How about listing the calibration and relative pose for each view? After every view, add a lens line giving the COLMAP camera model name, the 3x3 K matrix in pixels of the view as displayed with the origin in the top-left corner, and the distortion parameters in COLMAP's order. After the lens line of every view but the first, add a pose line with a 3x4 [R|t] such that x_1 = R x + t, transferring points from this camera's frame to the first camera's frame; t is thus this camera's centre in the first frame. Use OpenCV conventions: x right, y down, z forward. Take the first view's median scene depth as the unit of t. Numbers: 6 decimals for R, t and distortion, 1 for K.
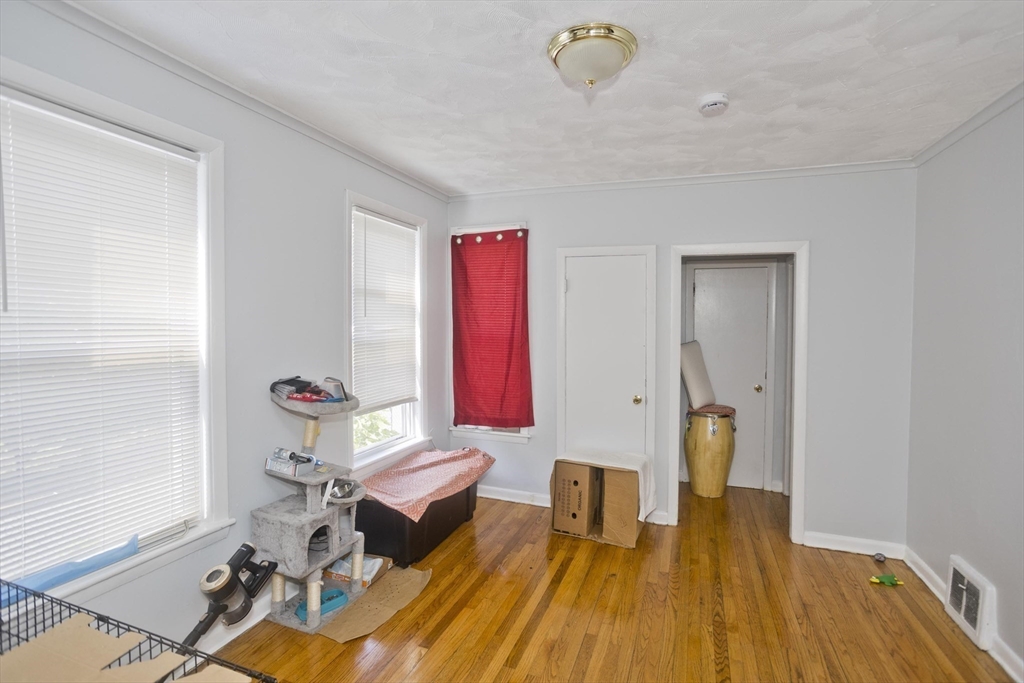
lens RADIAL K [[489.8, 0, 514.2], [0, 489.8, 334.0], [0, 0, 1]] dist [-0.055192, 0.036336]
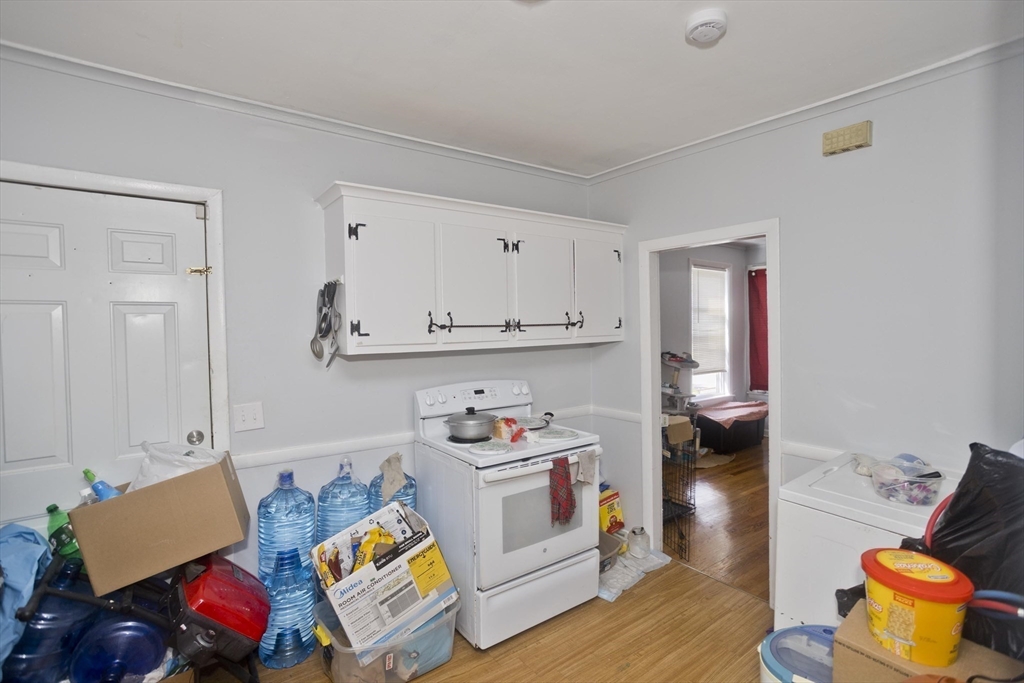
lens RADIAL K [[489.8, 0, 514.2], [0, 489.8, 334.0], [0, 0, 1]] dist [-0.055192, 0.036336]
pose [[0.833927, -0.000418, -0.551875, 0.135289], [-0.004109, 0.999967, -0.006967, 0.022950], [0.551860, 0.008078, 0.833898, -0.937639]]
